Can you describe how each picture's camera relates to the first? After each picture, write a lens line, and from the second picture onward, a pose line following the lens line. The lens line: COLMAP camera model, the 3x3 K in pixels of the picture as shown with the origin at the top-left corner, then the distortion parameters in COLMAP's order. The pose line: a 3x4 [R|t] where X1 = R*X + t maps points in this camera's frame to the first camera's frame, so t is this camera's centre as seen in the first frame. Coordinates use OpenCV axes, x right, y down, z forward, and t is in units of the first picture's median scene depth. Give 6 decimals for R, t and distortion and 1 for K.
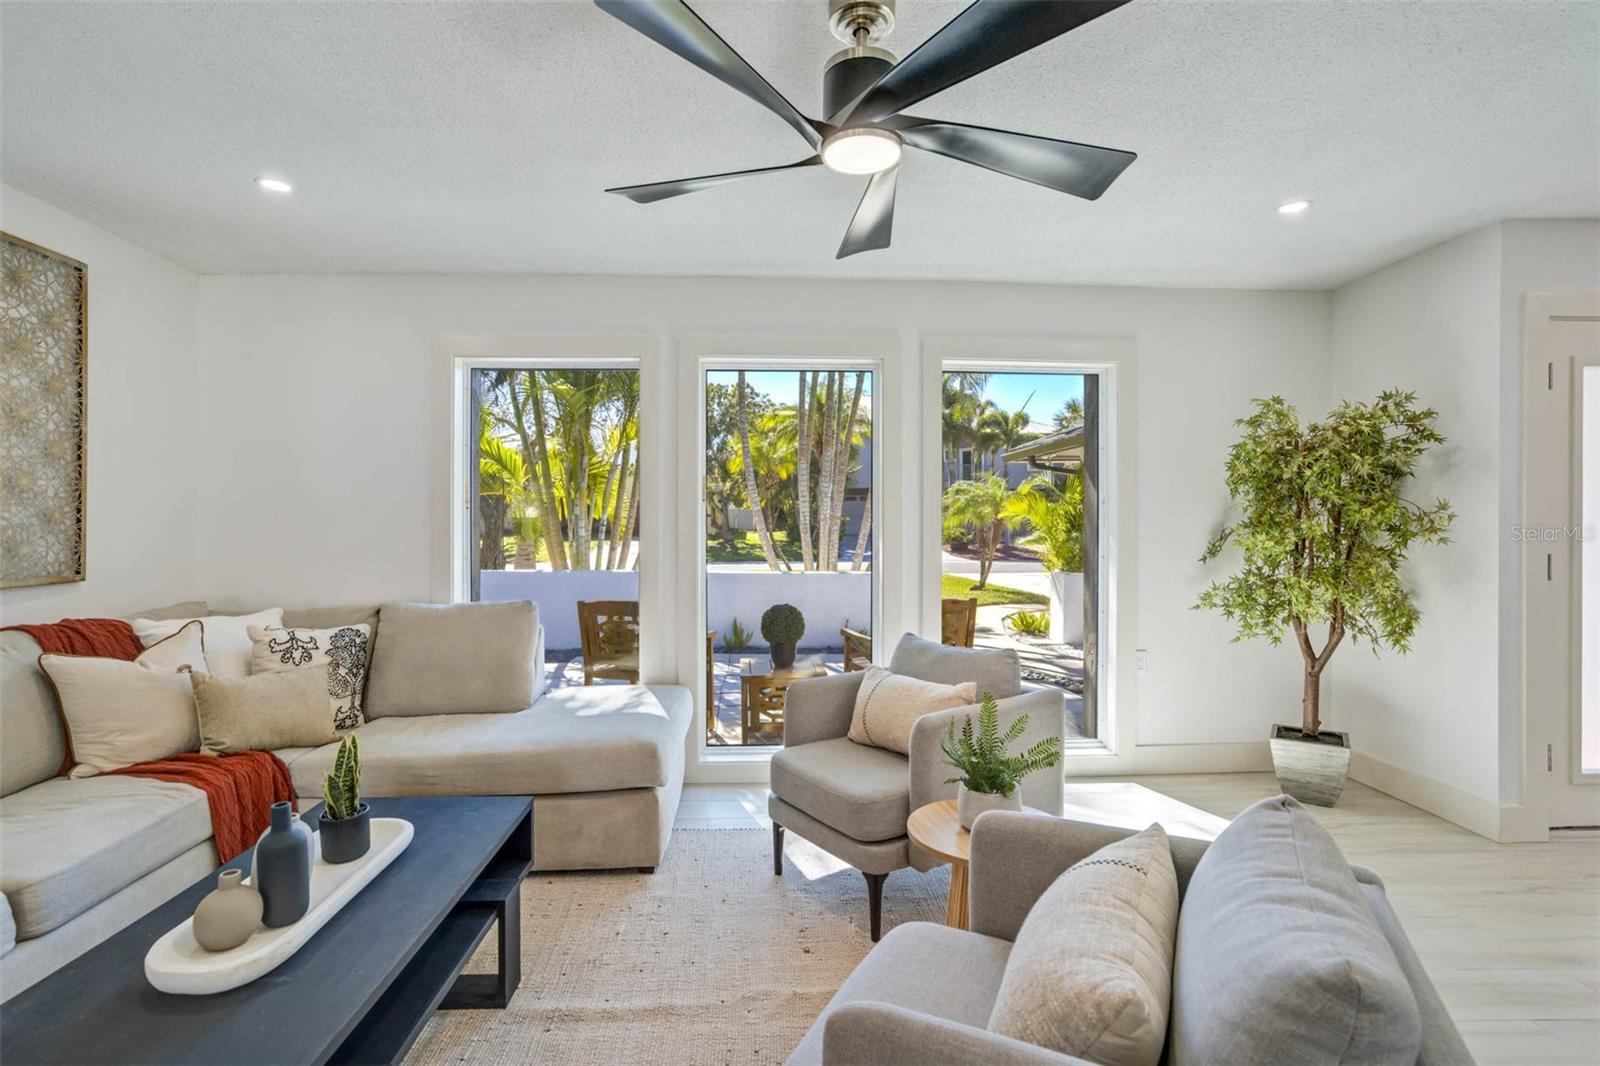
lens RADIAL K [[743.3, 0, 807.2], [0, 743.3, 522.8], [0, 0, 1]] dist [-0.025737, 0.005333]
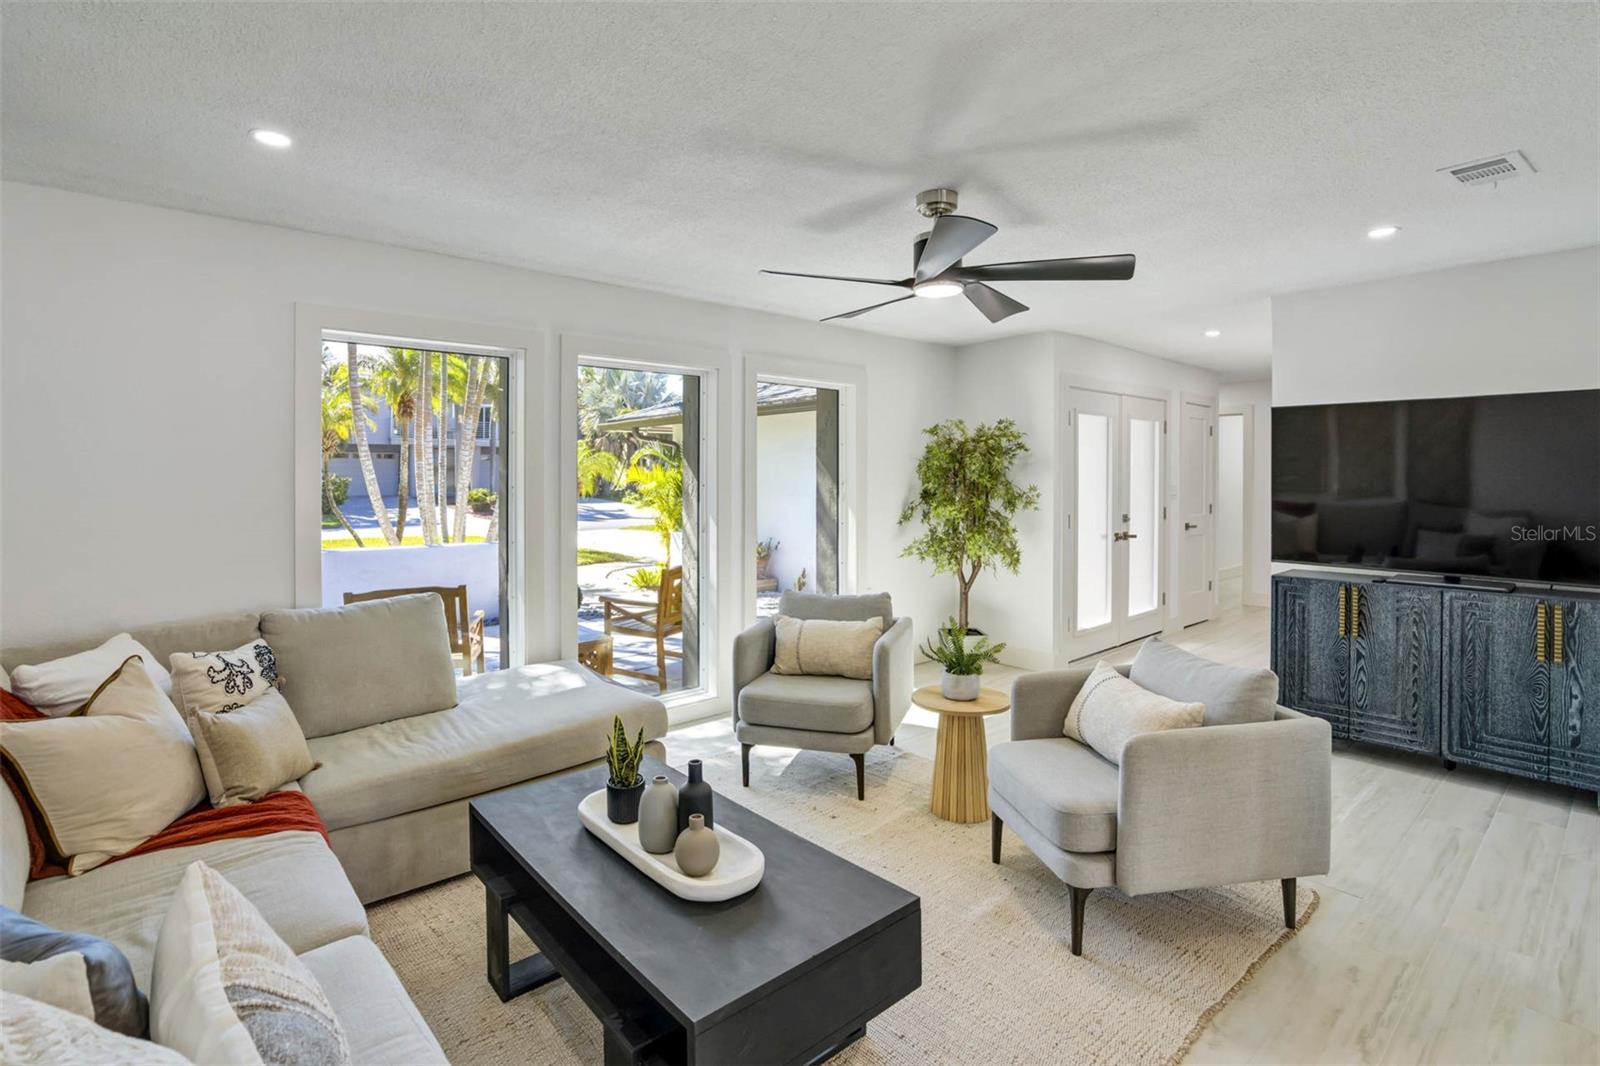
lens RADIAL K [[743.3, 0, 776.5], [0, 743.3, 481.4], [0, 0, 1]] dist [-0.025737, 0.005333]
pose [[0.799262, -0.005837, 0.600954, -0.668454], [0.003200, 0.999980, 0.005457, -0.051215], [-0.600974, -0.002439, 0.799265, -0.045775]]
